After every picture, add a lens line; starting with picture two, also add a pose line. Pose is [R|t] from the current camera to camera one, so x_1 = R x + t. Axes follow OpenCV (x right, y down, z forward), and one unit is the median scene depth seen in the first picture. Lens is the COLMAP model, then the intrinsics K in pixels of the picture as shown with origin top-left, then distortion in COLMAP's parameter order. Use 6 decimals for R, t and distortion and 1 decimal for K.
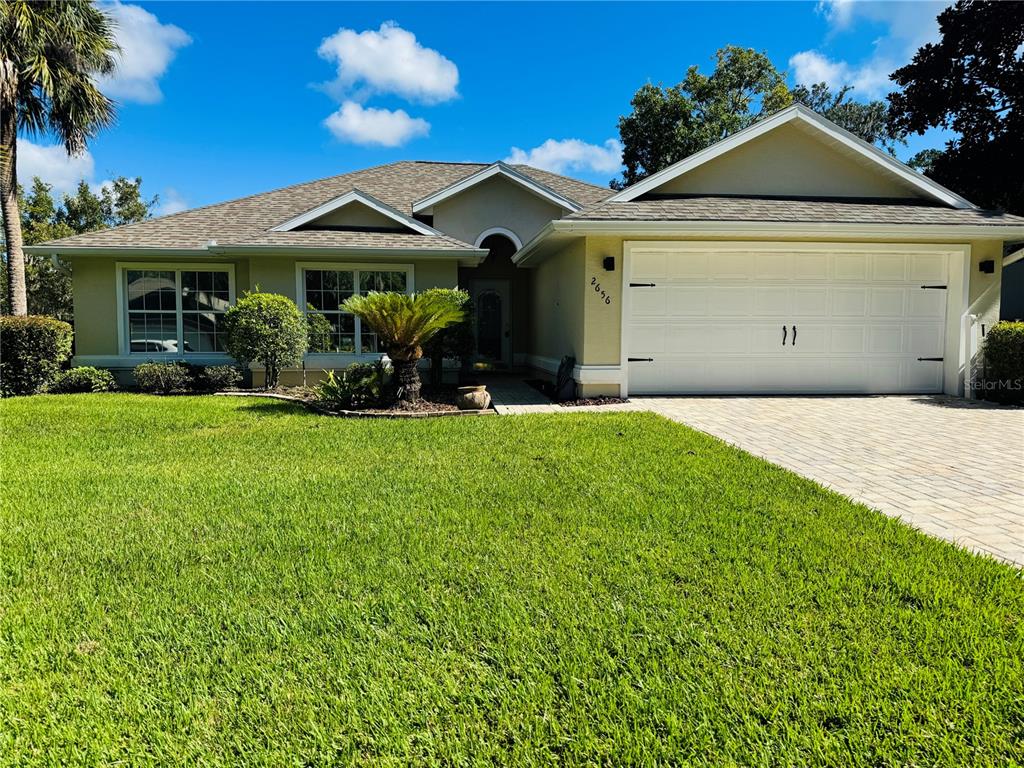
lens RADIAL K [[732.7, 0, 493.8], [0, 732.7, 373.3], [0, 0, 1]] dist [0.008185, -0.011549]
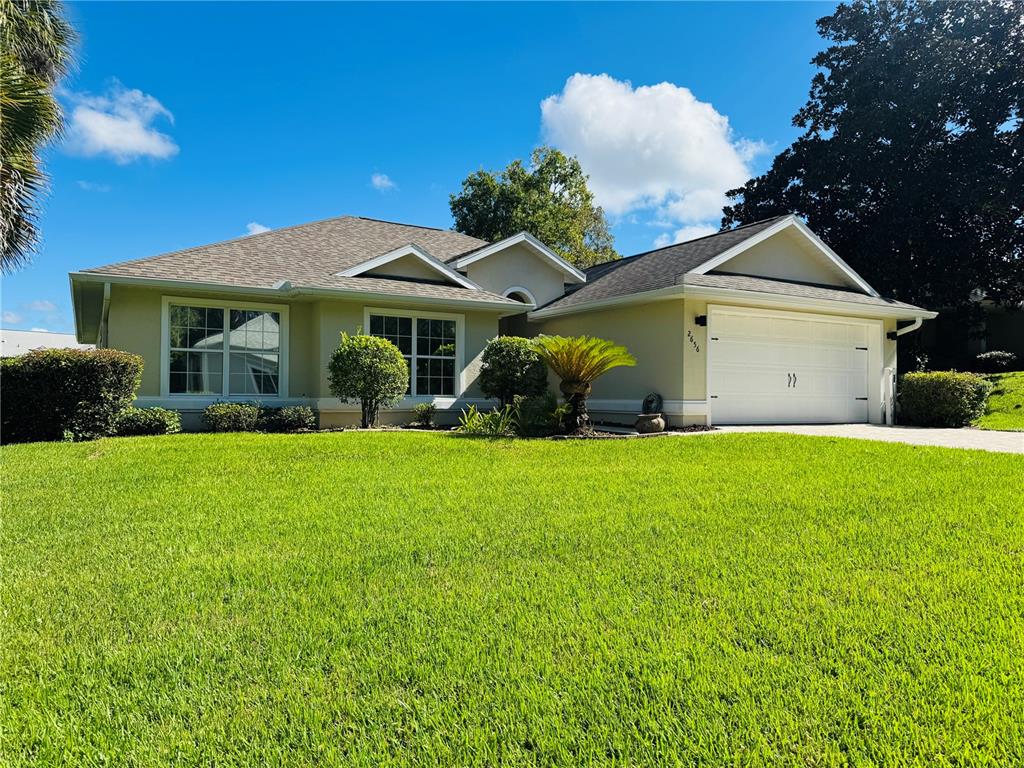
lens RADIAL K [[732.7, 0, 507.0], [0, 732.7, 382.3], [0, 0, 1]] dist [0.008185, -0.011549]
pose [[0.912899, 0.014951, 0.407912, -0.620869], [0.017795, 0.996921, -0.076363, 0.044607], [-0.407798, 0.076970, 0.909822, -0.012864]]
